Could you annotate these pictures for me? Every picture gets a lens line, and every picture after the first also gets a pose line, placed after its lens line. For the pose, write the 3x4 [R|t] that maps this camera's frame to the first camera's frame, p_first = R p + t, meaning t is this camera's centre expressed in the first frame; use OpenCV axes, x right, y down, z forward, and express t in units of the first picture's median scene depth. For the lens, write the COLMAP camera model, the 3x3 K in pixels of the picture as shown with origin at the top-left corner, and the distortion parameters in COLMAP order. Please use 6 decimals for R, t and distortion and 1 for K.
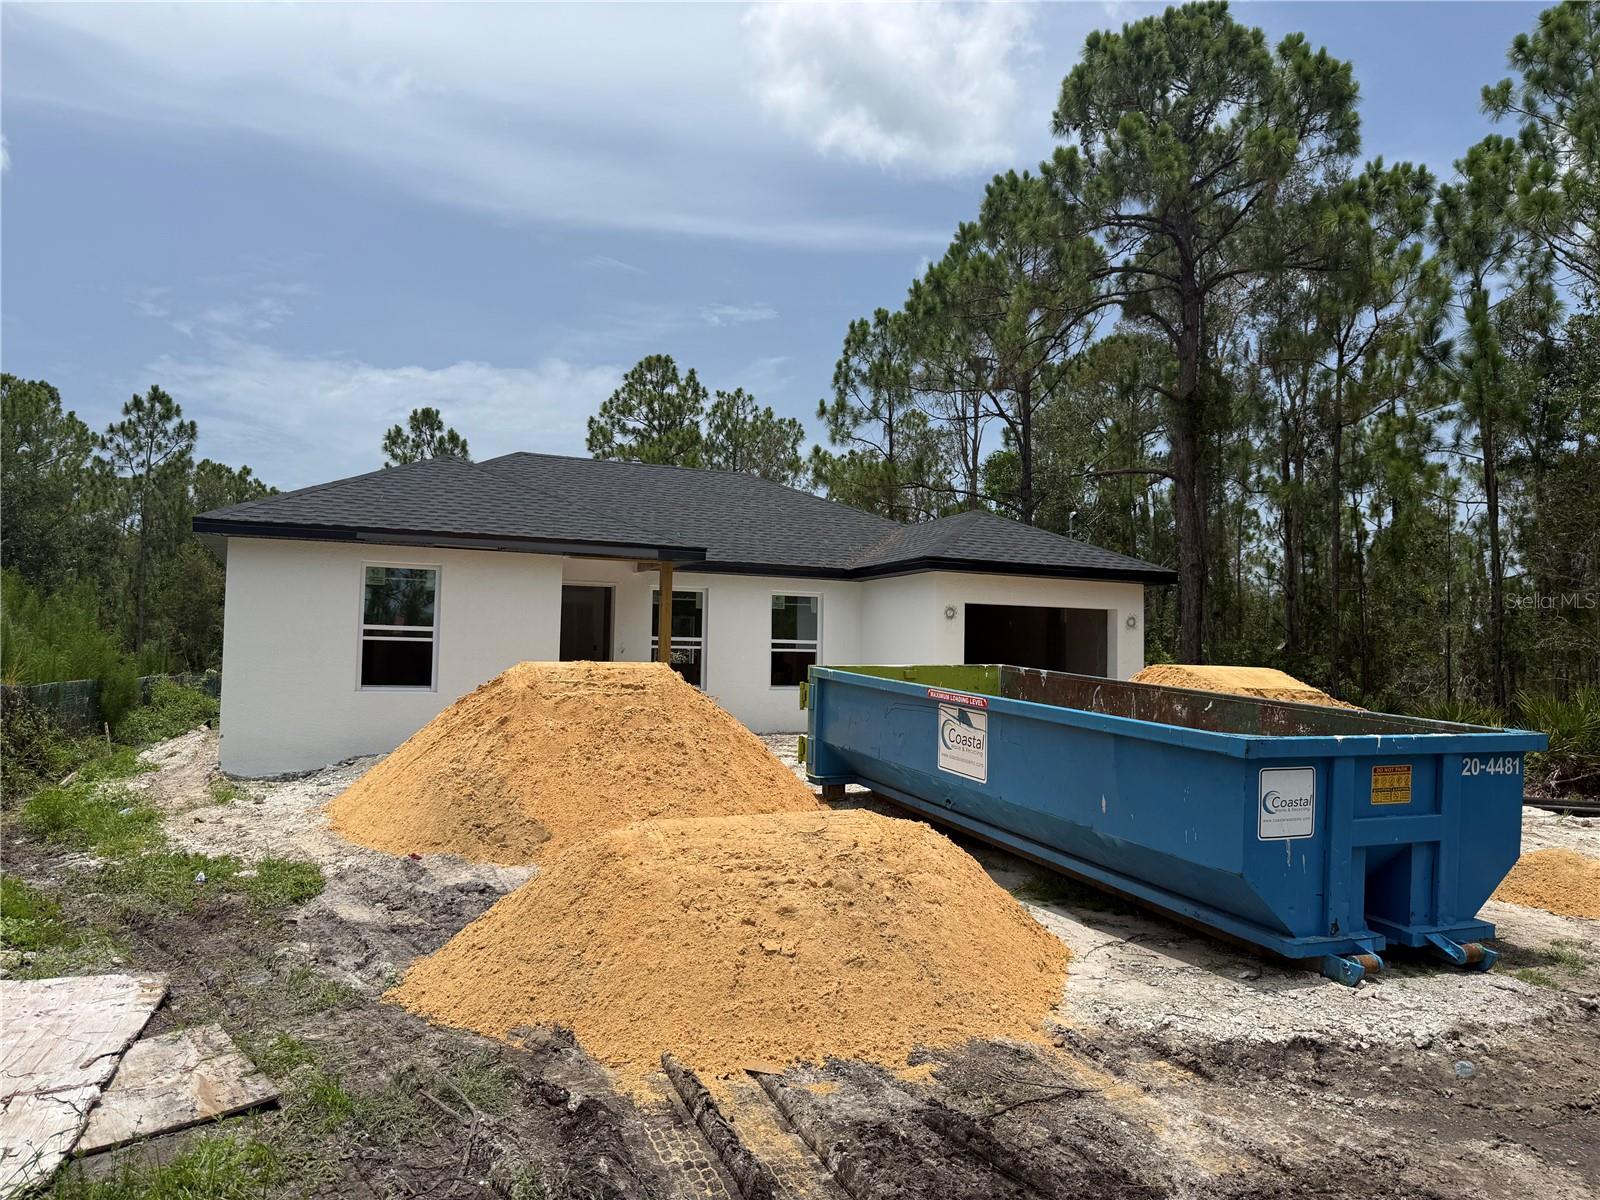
lens RADIAL K [[1102.4, 0, 800.0], [0, 1102.4, 600.0], [0, 0, 1]] dist [0.003519, 0.000872]
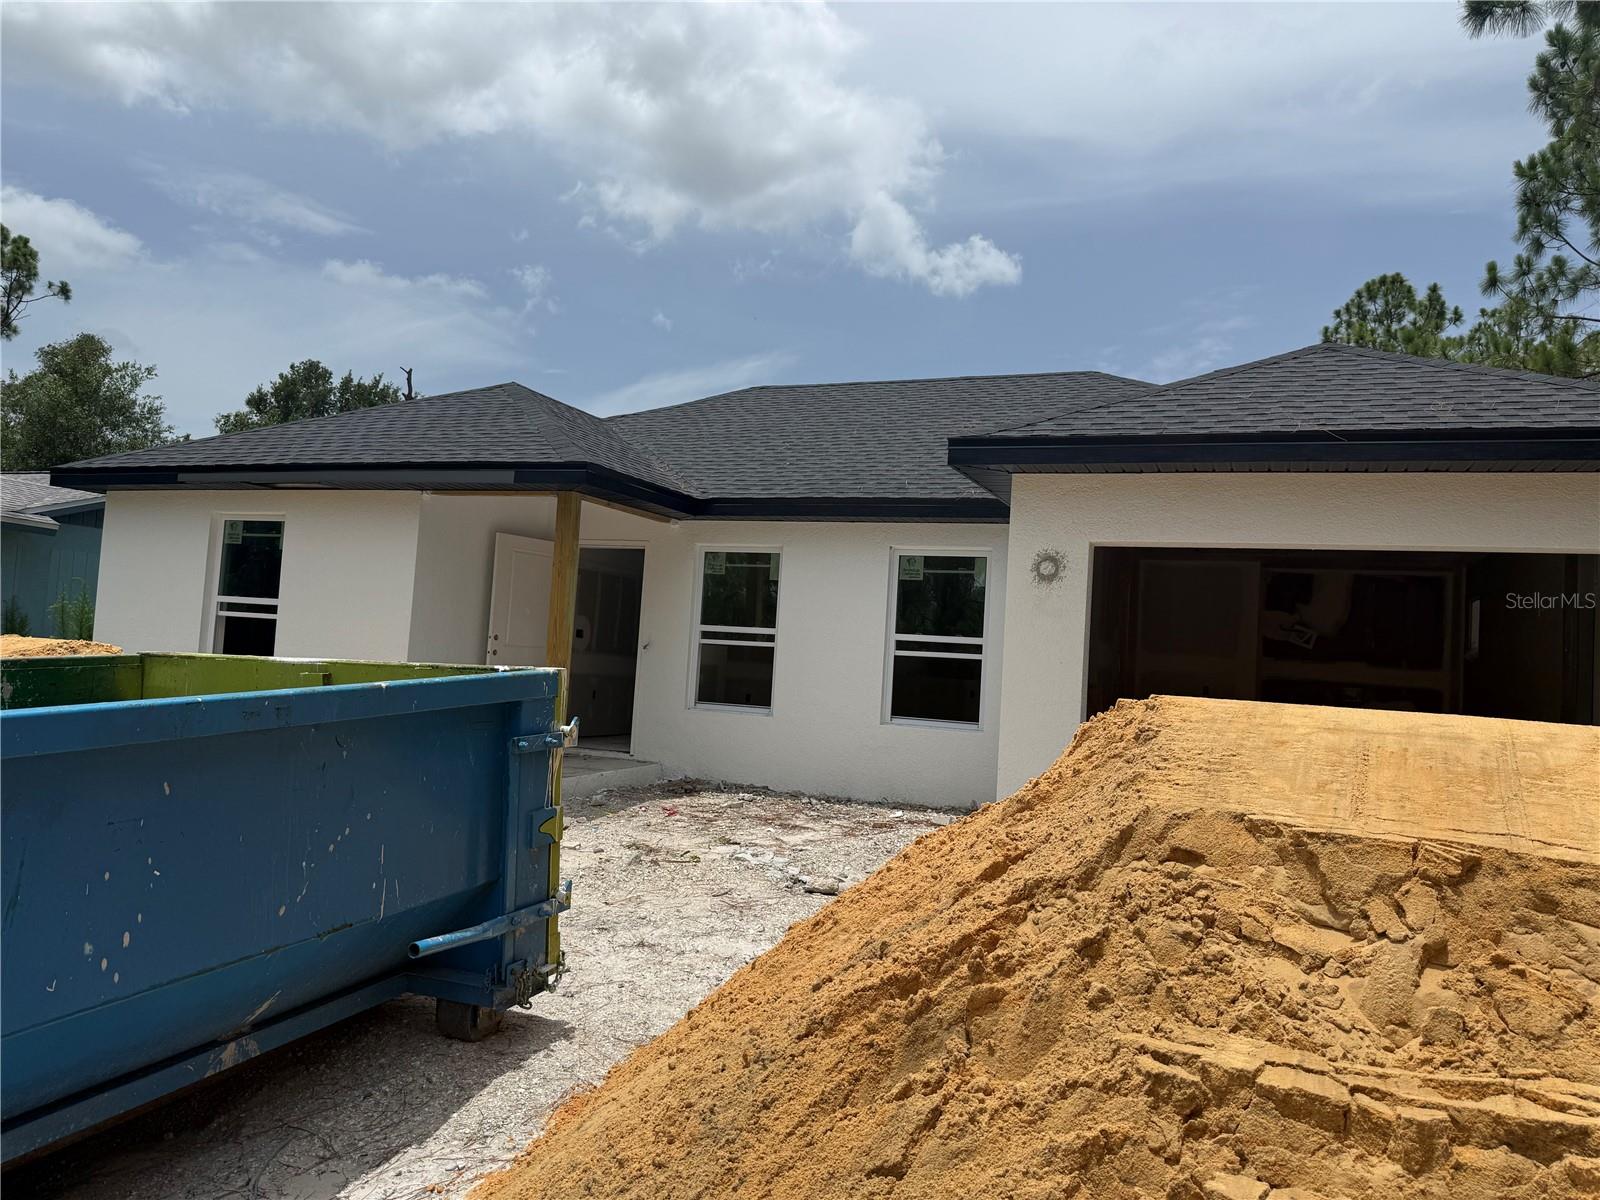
lens RADIAL K [[1146.1, 0, 800.5], [0, 1146.1, 531.6], [0, 0, 1]] dist [-0.003648, -0.002067]
pose [[0.693073, -0.057451, -0.718574, 0.195476], [-0.008304, 0.996117, -0.087650, 0.018891], [0.720819, 0.066715, 0.689905, 0.318508]]
